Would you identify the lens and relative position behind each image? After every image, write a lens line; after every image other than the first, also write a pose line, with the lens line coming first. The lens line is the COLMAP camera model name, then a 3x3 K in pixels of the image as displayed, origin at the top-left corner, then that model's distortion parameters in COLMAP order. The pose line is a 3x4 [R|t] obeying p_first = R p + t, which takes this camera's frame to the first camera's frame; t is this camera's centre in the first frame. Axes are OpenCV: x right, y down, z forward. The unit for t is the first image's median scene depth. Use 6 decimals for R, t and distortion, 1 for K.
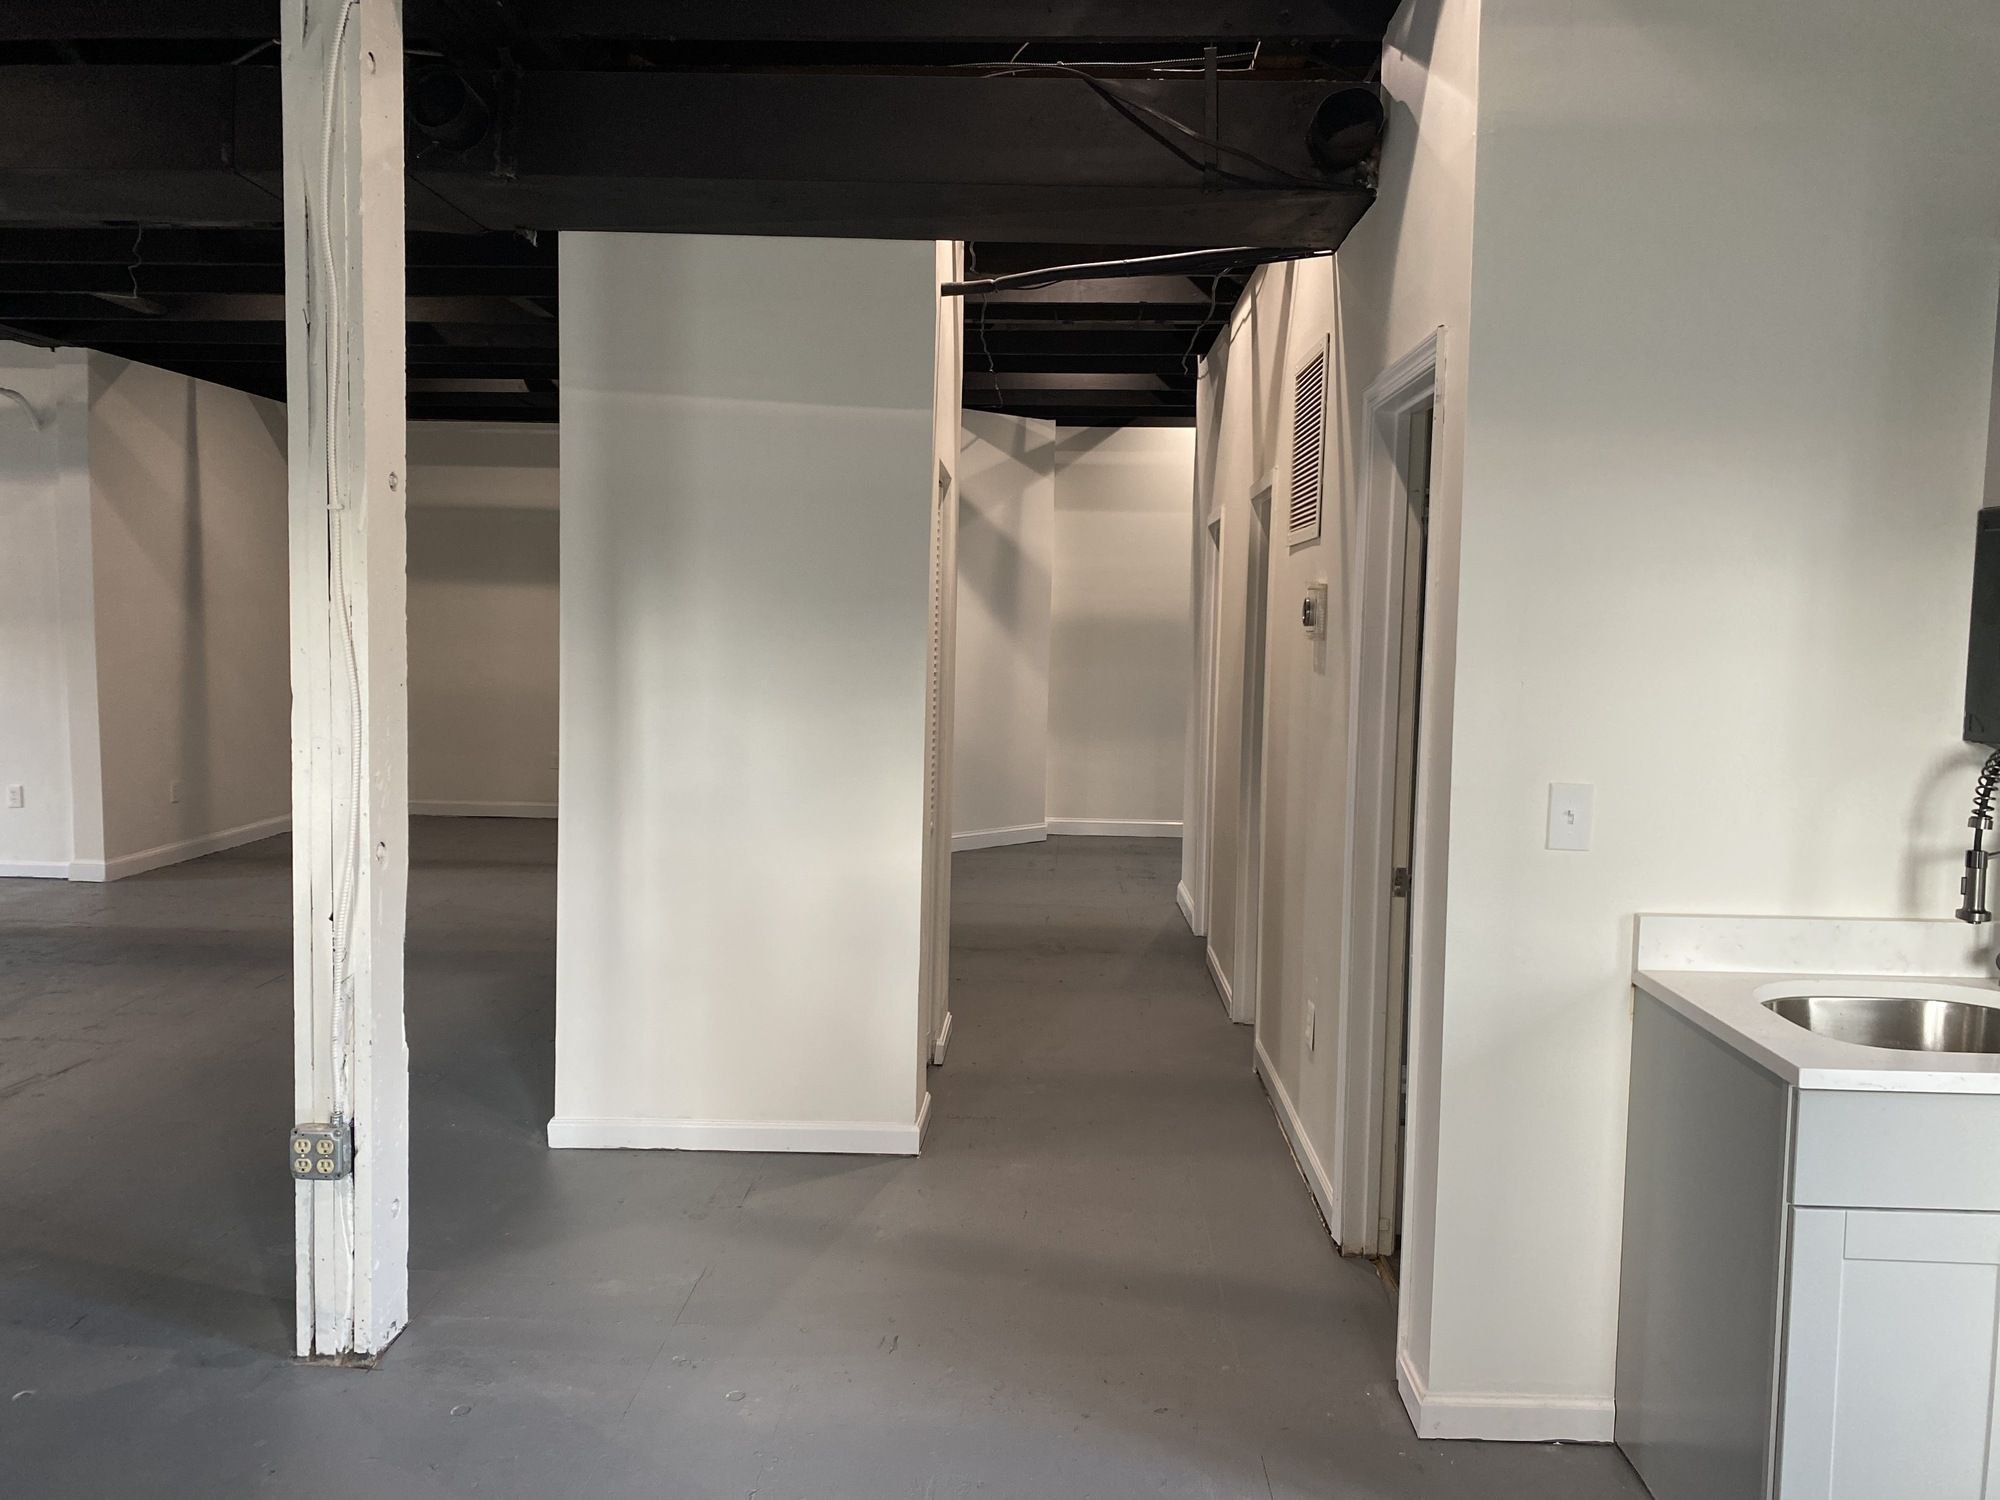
lens RADIAL K [[1519.8, 0, 990.8], [0, 1519.8, 752.6], [0, 0, 1]] dist [0.117019, -0.216210]
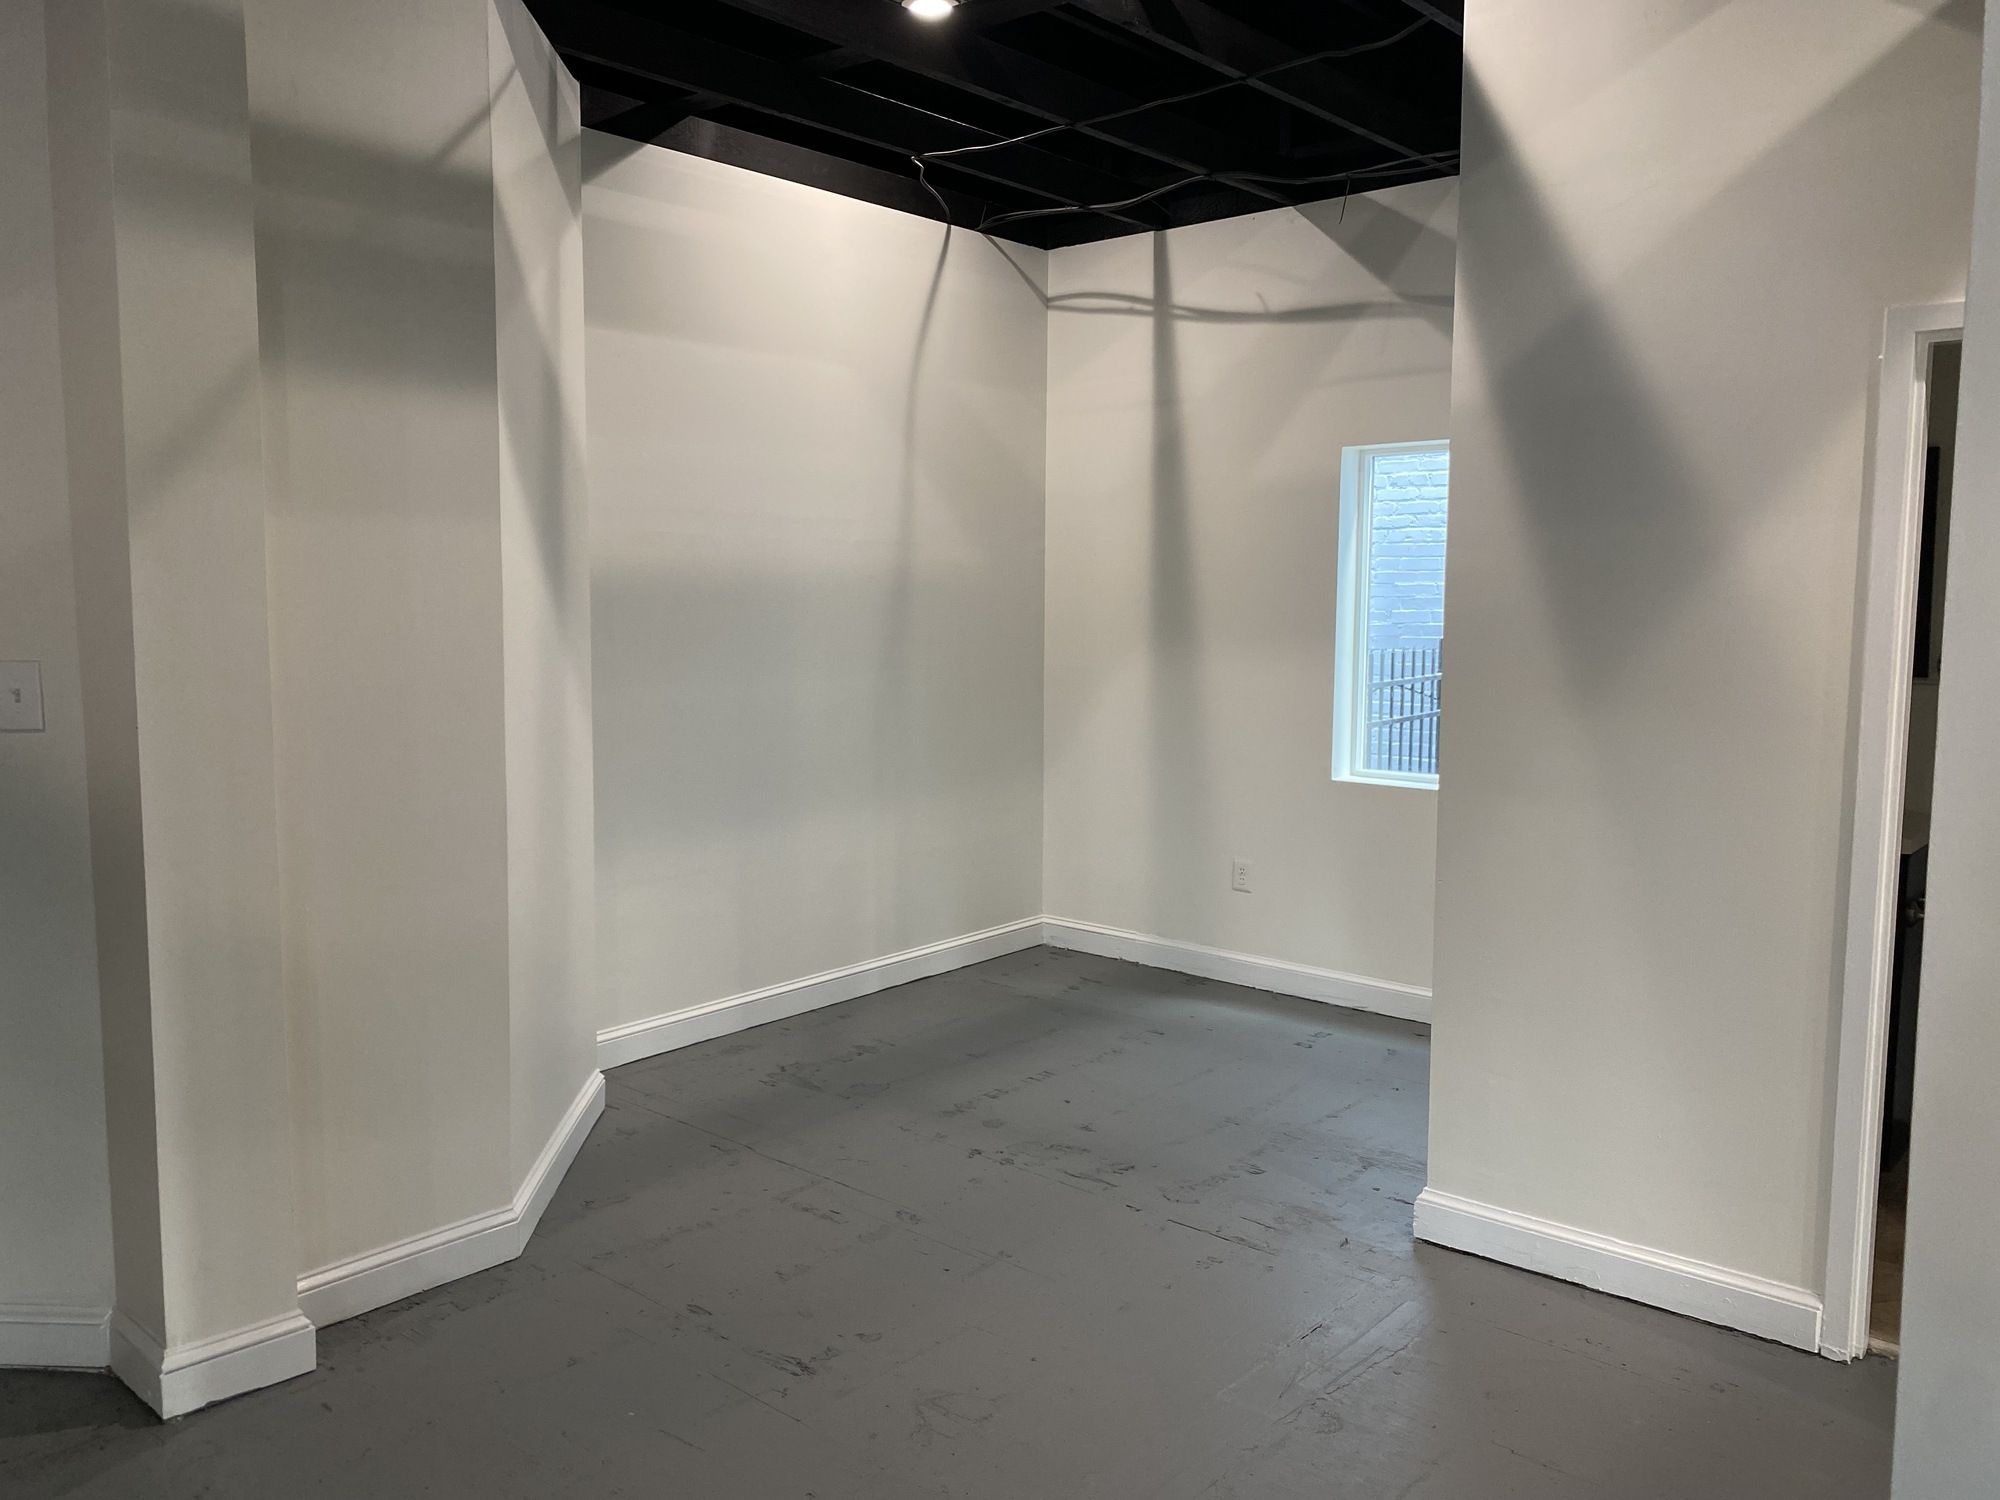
lens RADIAL K [[1519.8, 0, 990.8], [0, 1519.8, 752.6], [0, 0, 1]] dist [0.117019, -0.216210]
pose [[0.622826, -0.099100, 0.776058, -0.553736], [0.075441, 0.994930, 0.066504, -0.149896], [-0.778714, 0.017126, 0.627145, 1.640012]]
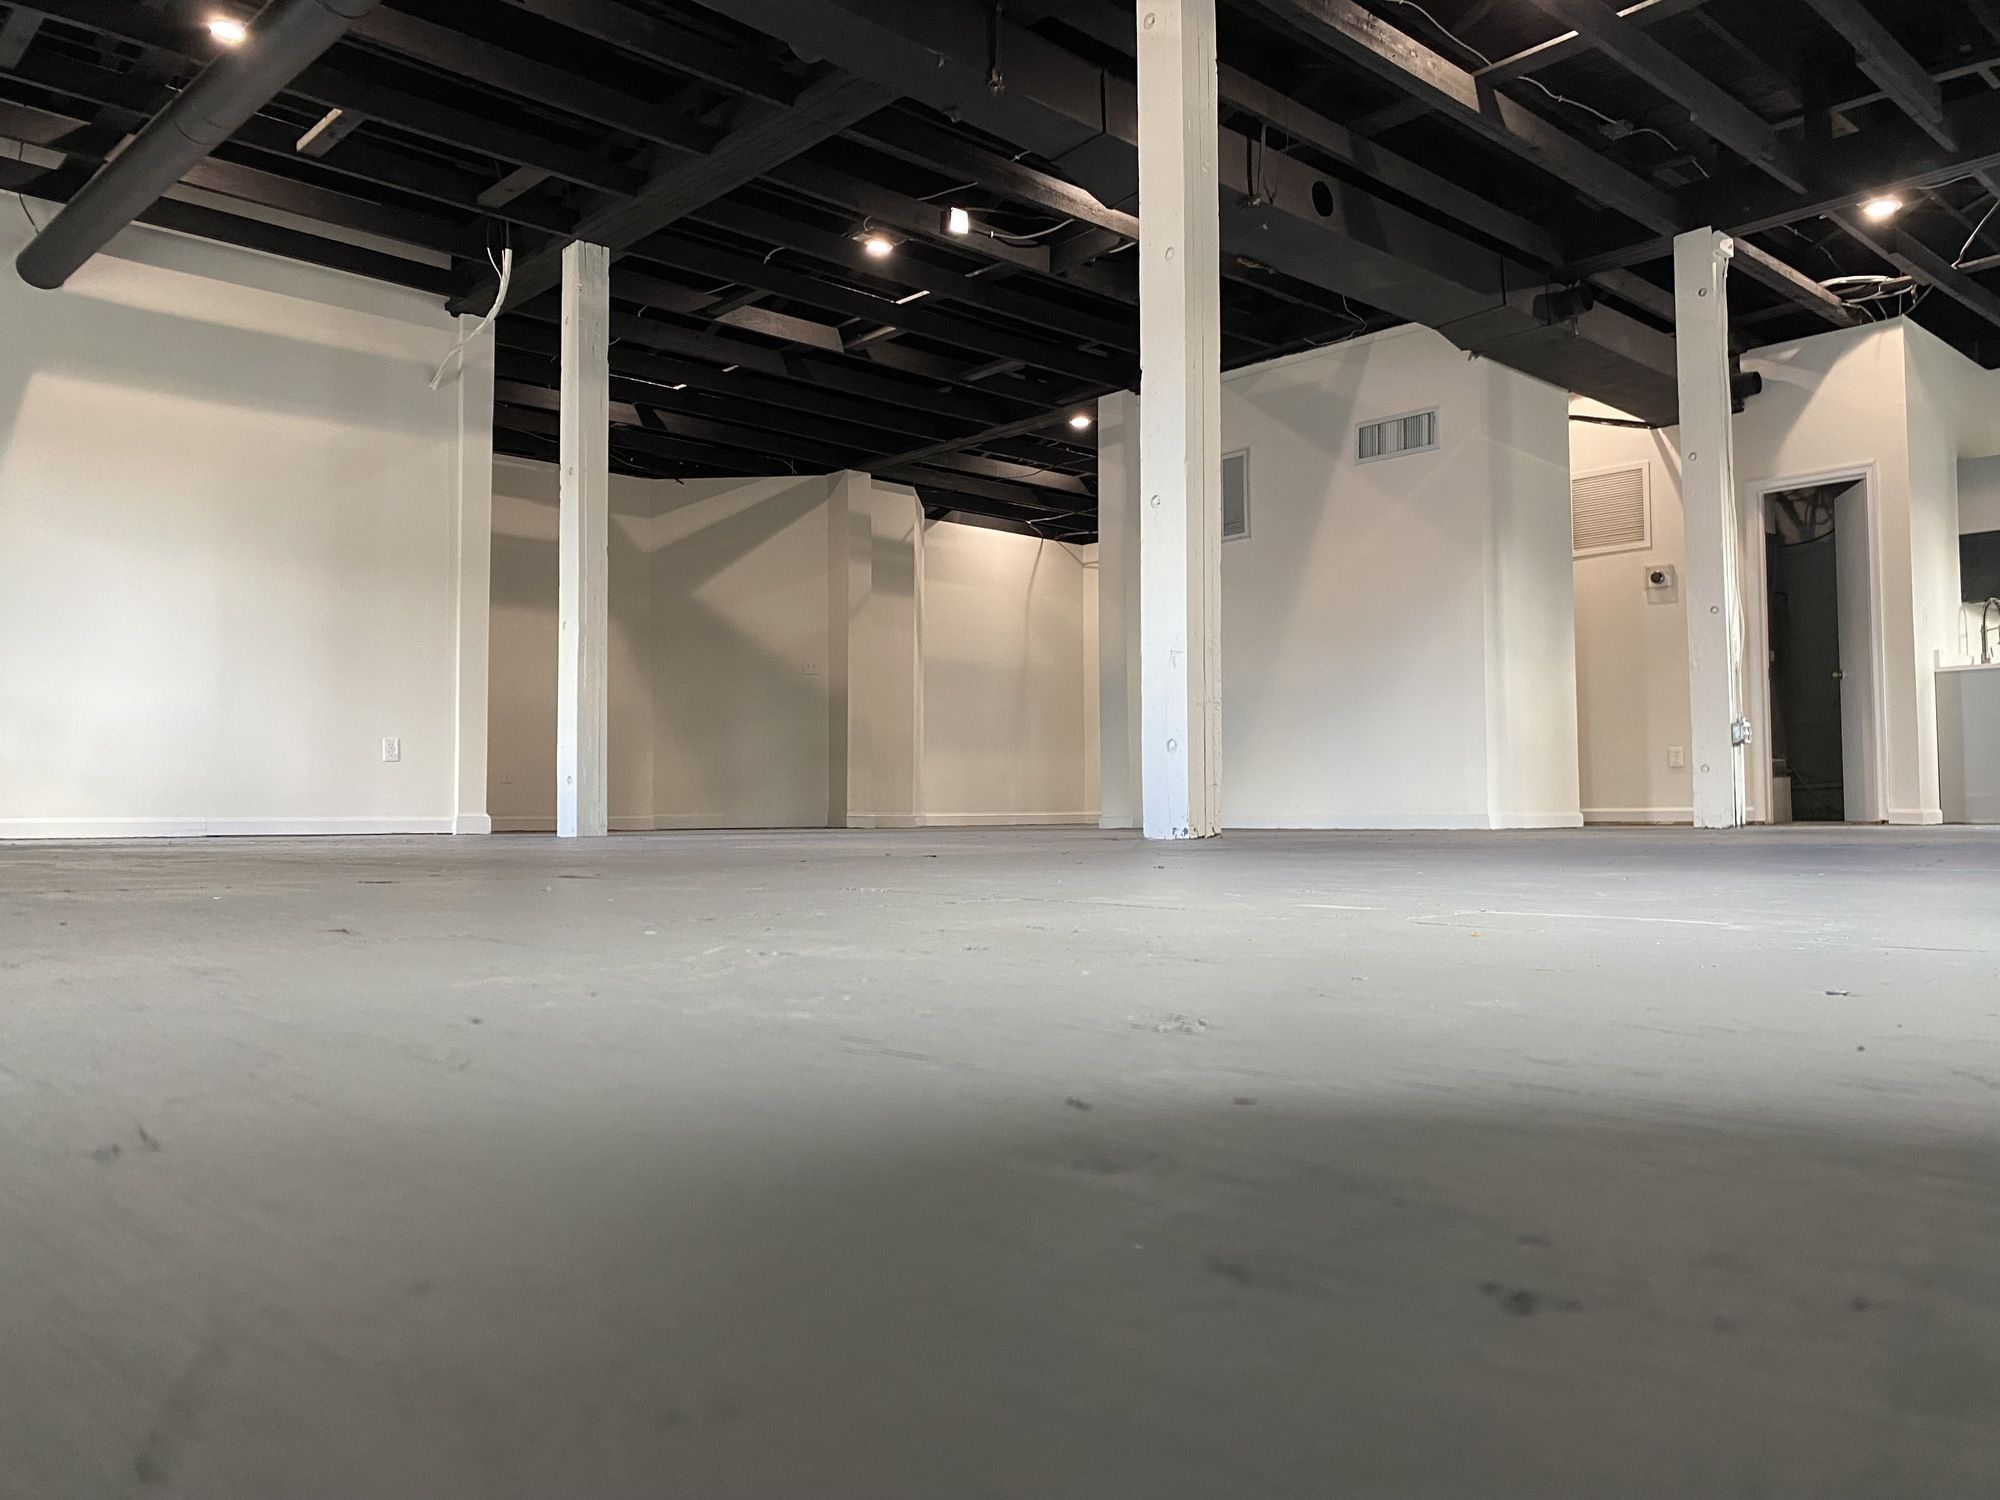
lens RADIAL K [[1540.7, 0, 1007.5], [0, 1540.7, 746.2], [0, 0, 1]] dist [0.024734, -0.001374]
pose [[0.695579, 0.012441, 0.718342, -2.154196], [0.082155, 0.991914, -0.096732, 0.307207], [-0.713737, 0.126300, 0.688932, 0.120161]]
